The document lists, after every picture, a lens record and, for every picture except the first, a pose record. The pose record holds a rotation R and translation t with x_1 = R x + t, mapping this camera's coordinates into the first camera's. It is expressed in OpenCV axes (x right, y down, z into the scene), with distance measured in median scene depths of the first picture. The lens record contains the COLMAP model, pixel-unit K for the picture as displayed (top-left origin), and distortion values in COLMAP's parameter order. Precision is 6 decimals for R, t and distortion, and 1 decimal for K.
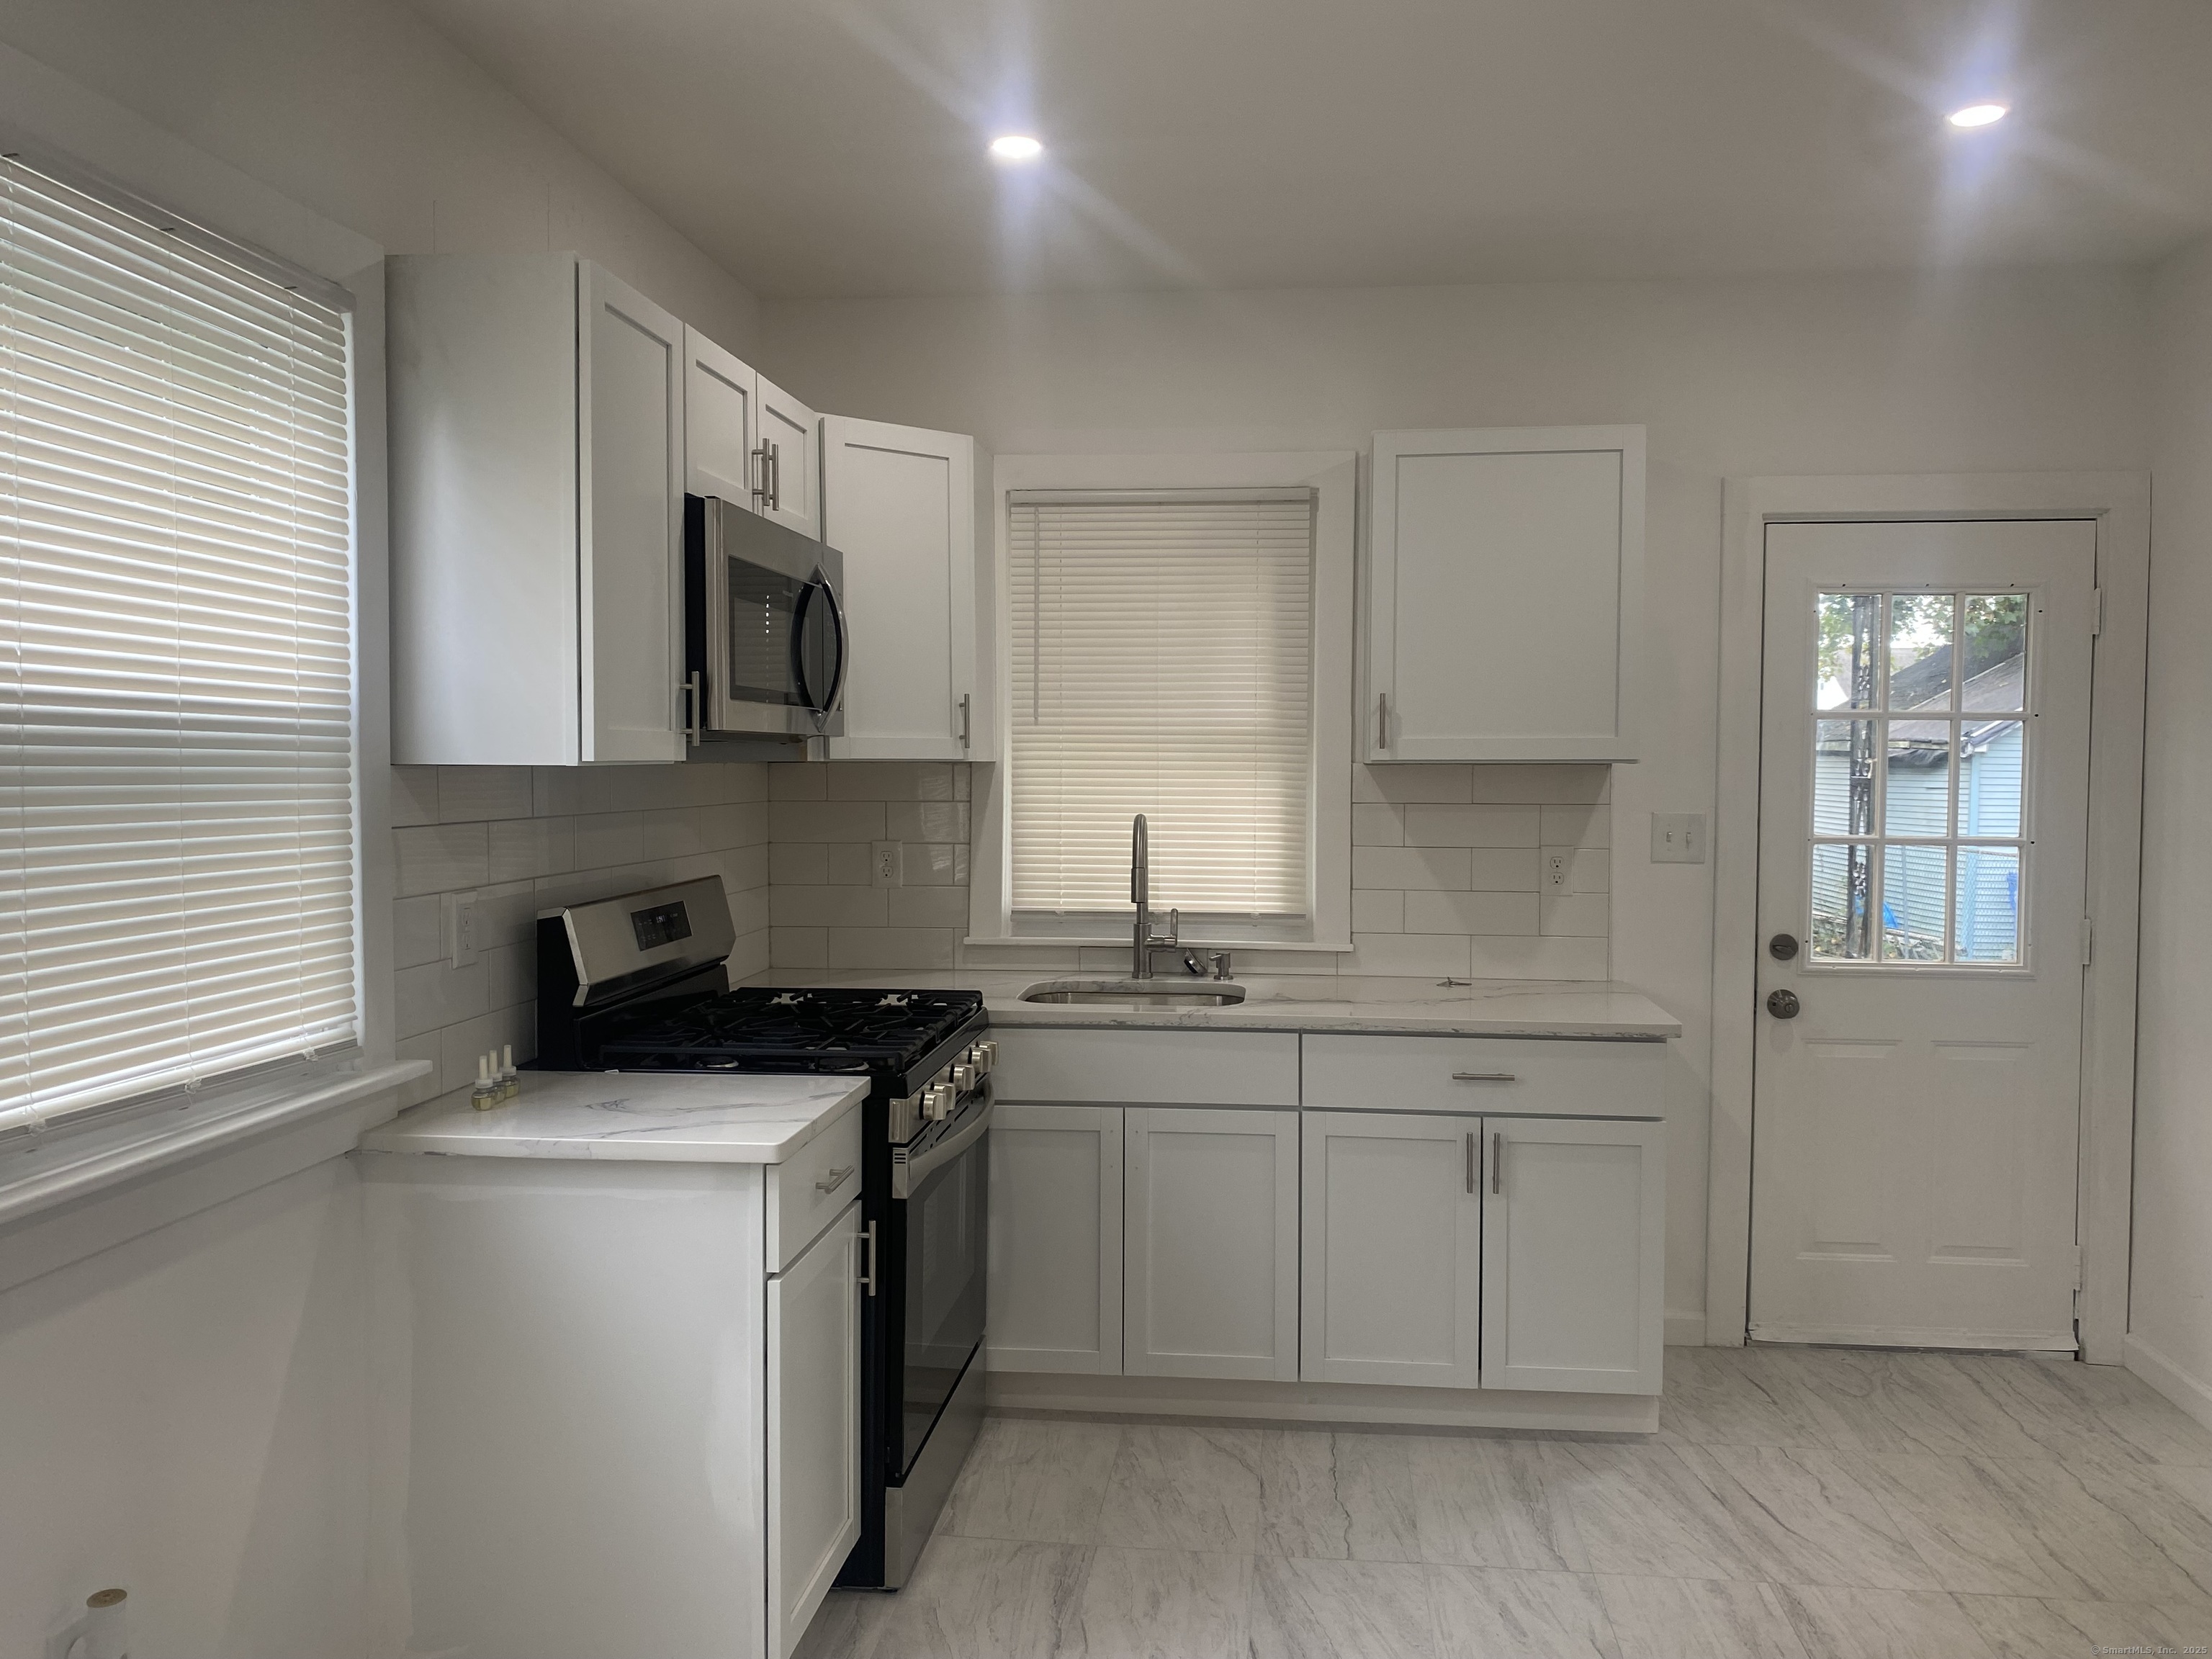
lens RADIAL K [[1658.0, 0, 1111.2], [0, 1658.0, 820.9], [0, 0, 1]] dist [0.080467, -0.245600]
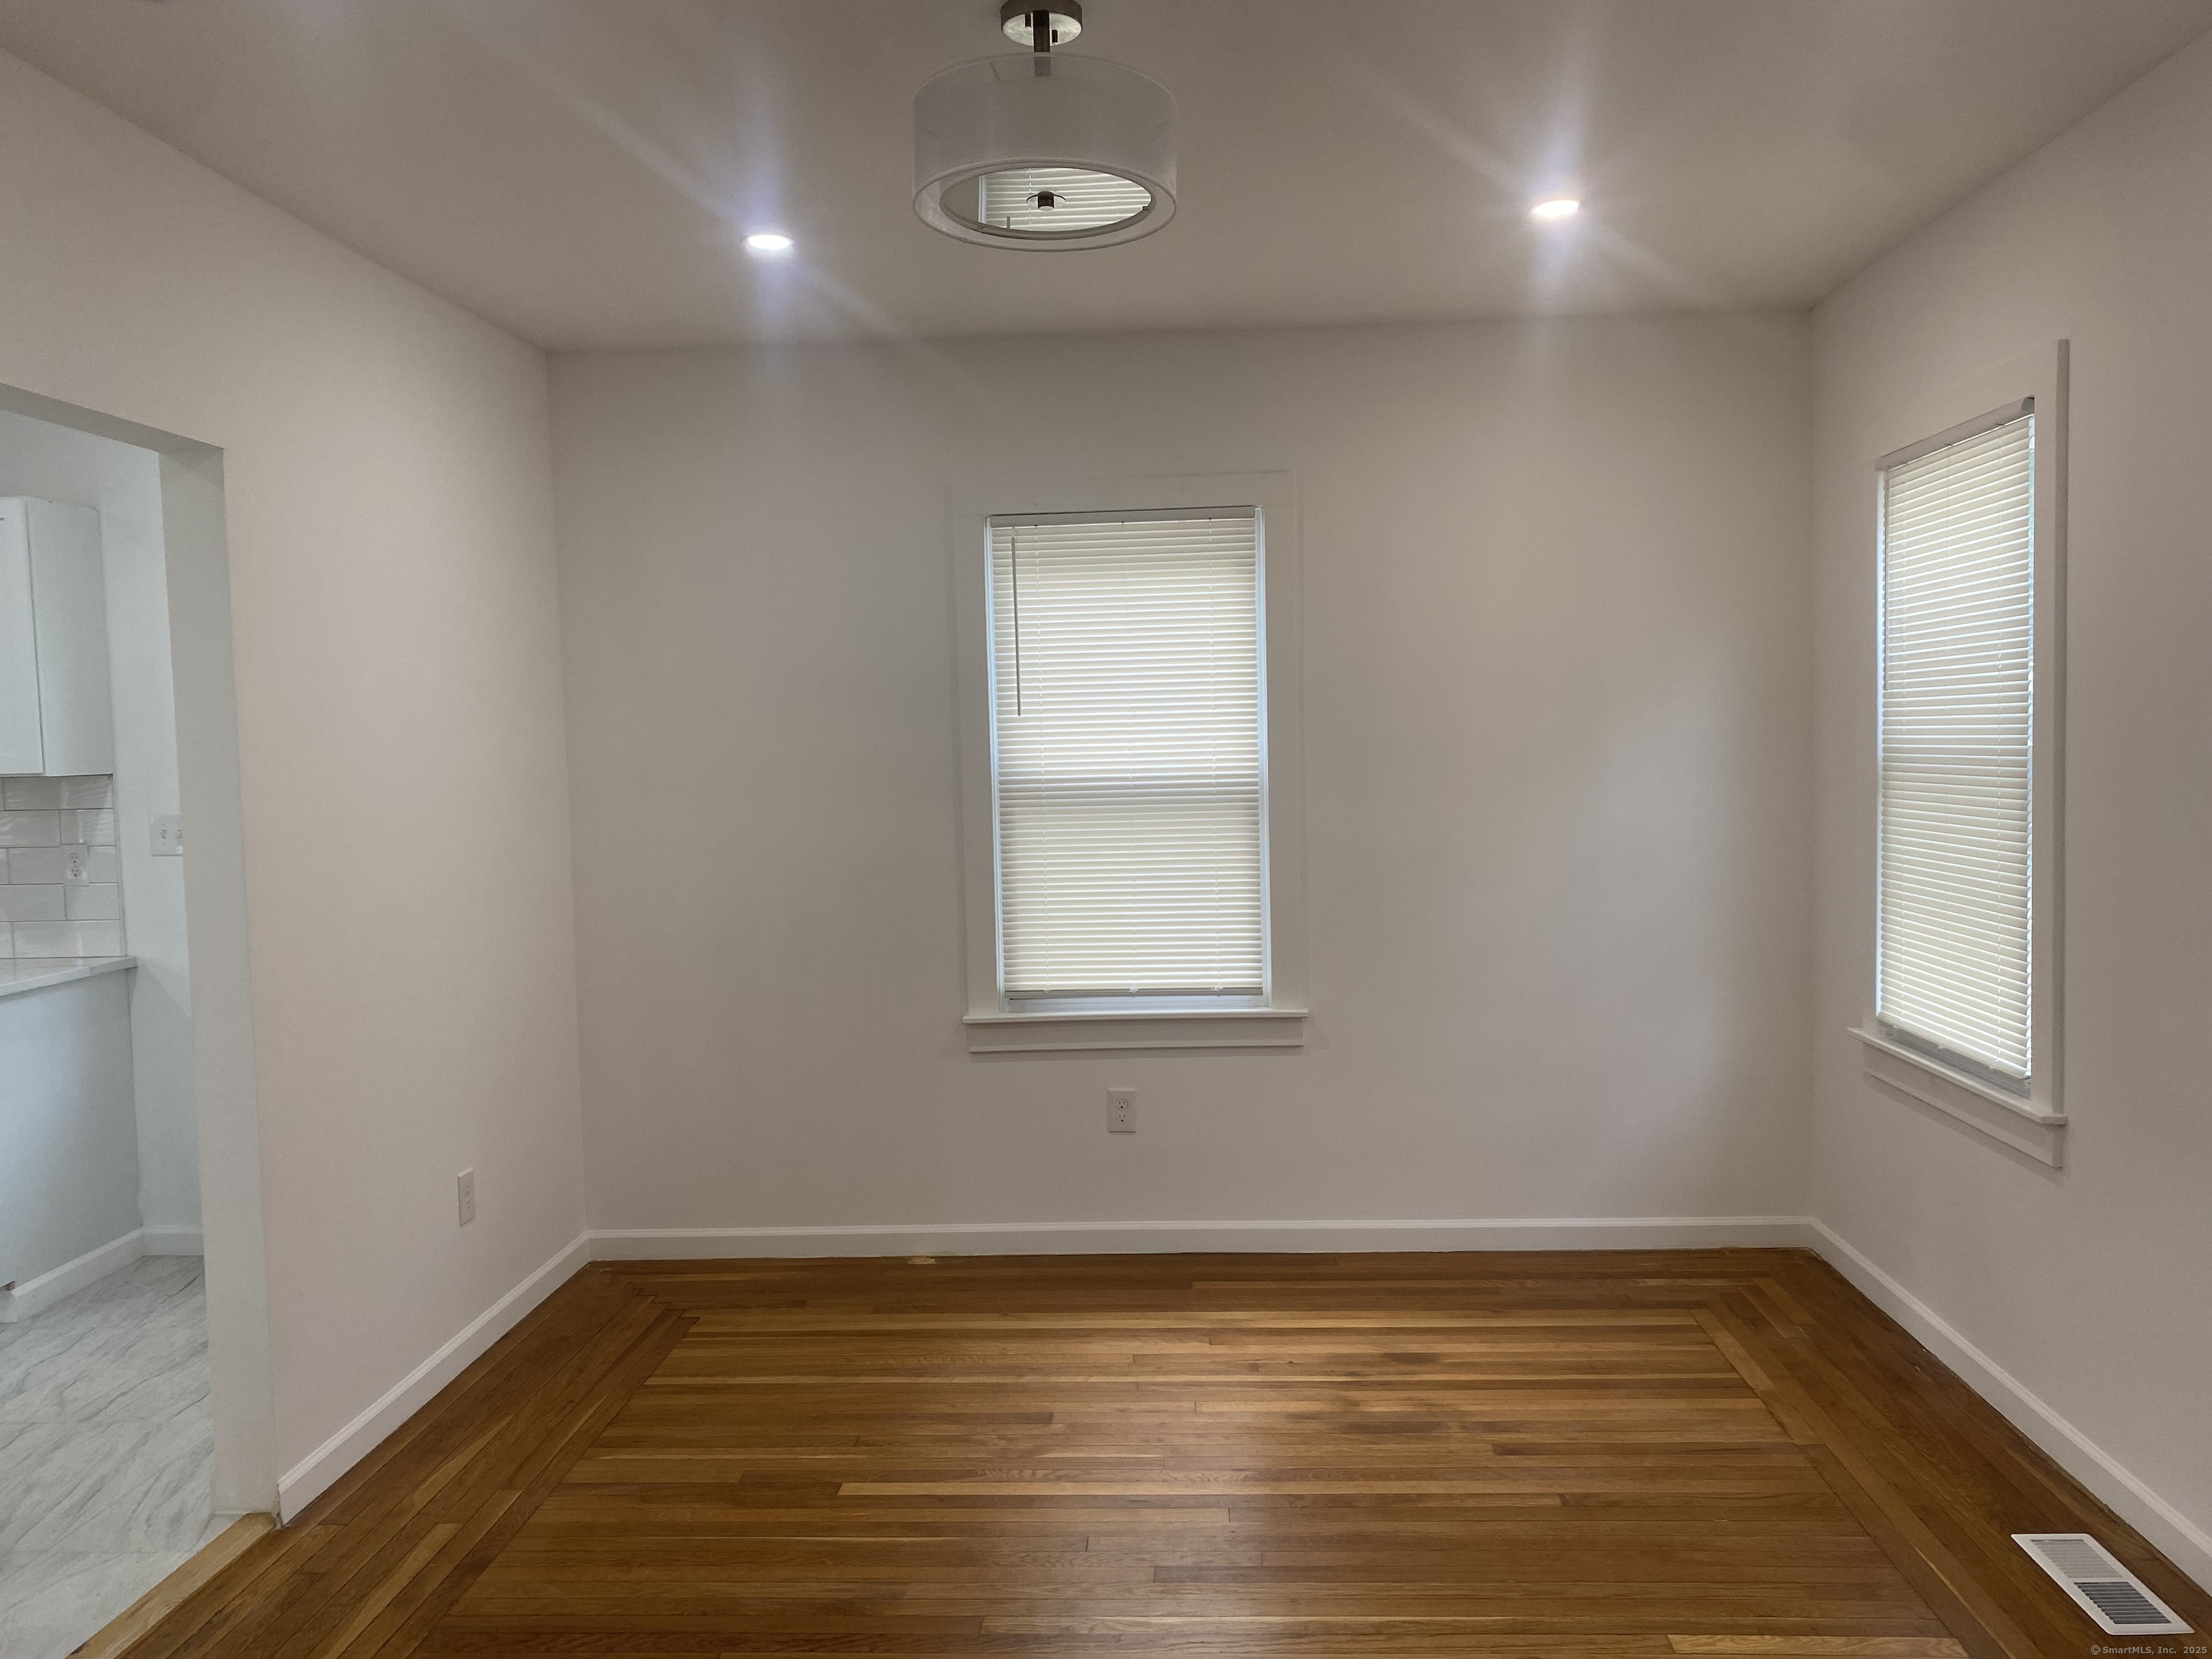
lens RADIAL K [[1675.8, 0, 1136.4], [0, 1675.8, 823.5], [0, 0, 1]] dist [0.004720, -0.001903]
pose [[0.997533, -0.025213, 0.065510, 1.102809], [0.024031, 0.999535, 0.018770, -0.004213], [-0.065953, -0.017149, 0.997675, -0.291919]]
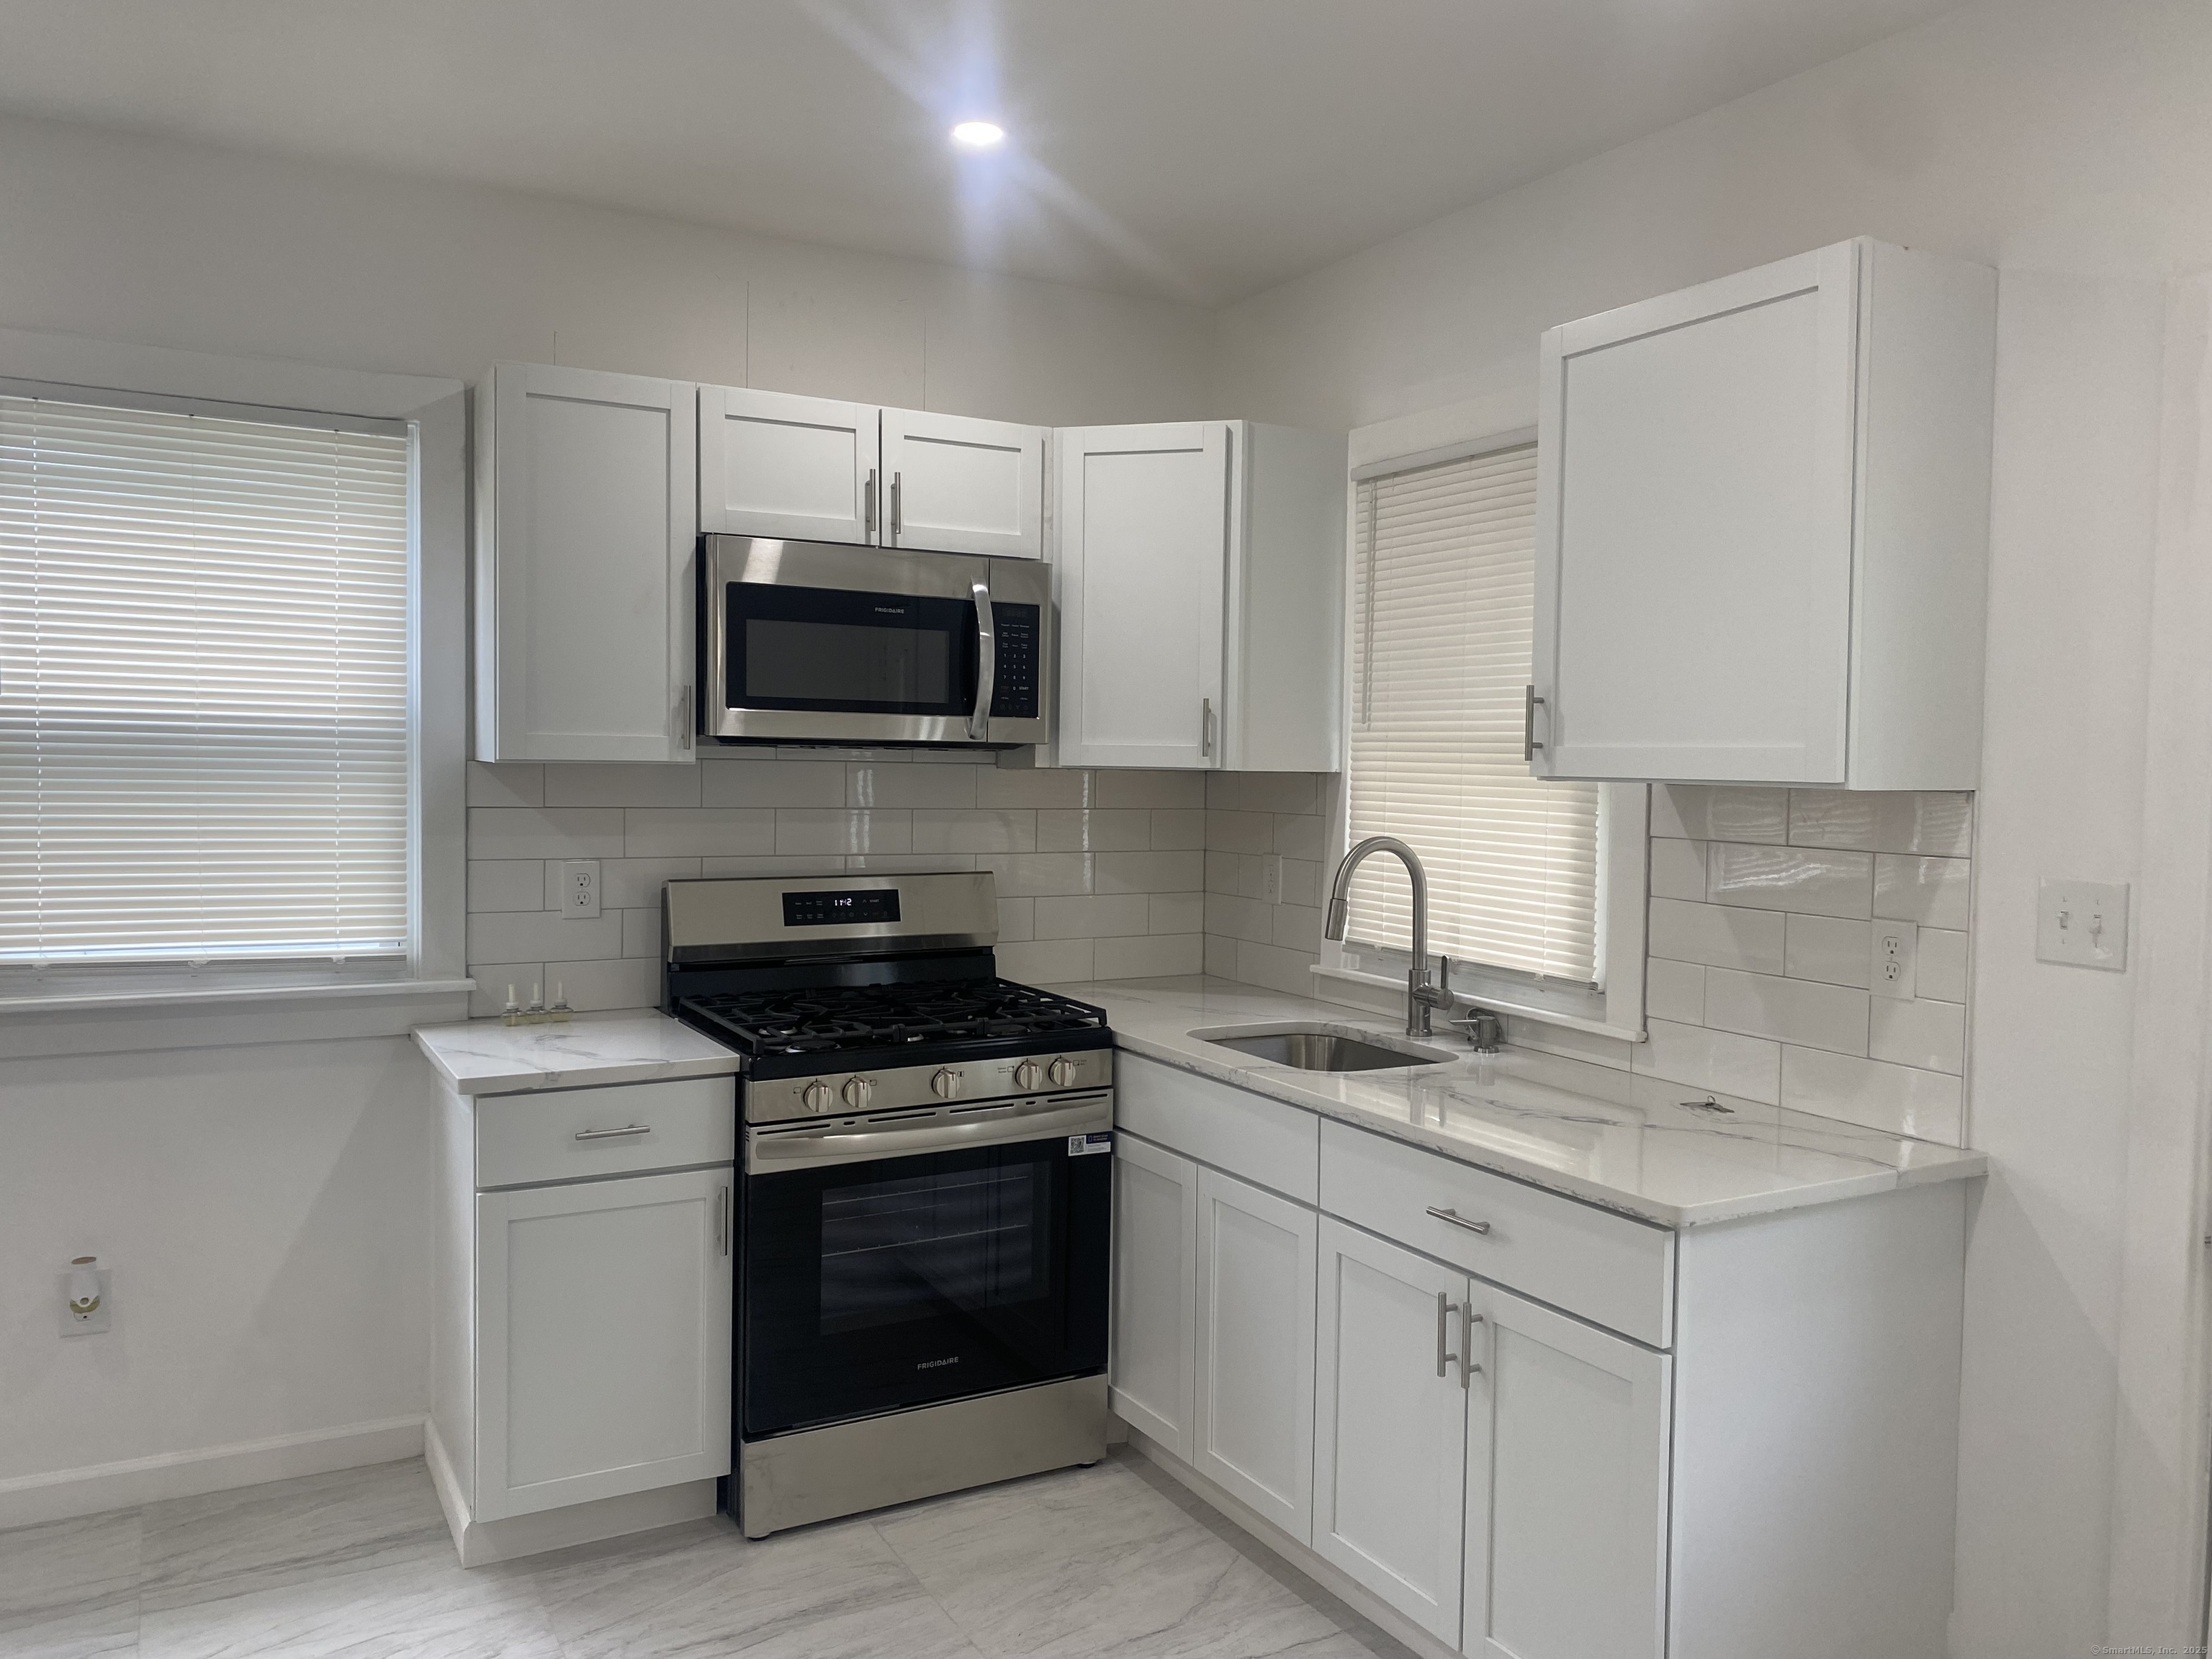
lens RADIAL K [[1675.8, 0, 1136.4], [0, 1675.8, 823.5], [0, 0, 1]] dist [0.004720, -0.001903]
pose [[0.584848, 0.040183, -0.810147, 0.712943], [-0.046170, 0.998802, 0.016209, -0.021253], [0.809827, 0.027925, 0.586003, 0.457241]]
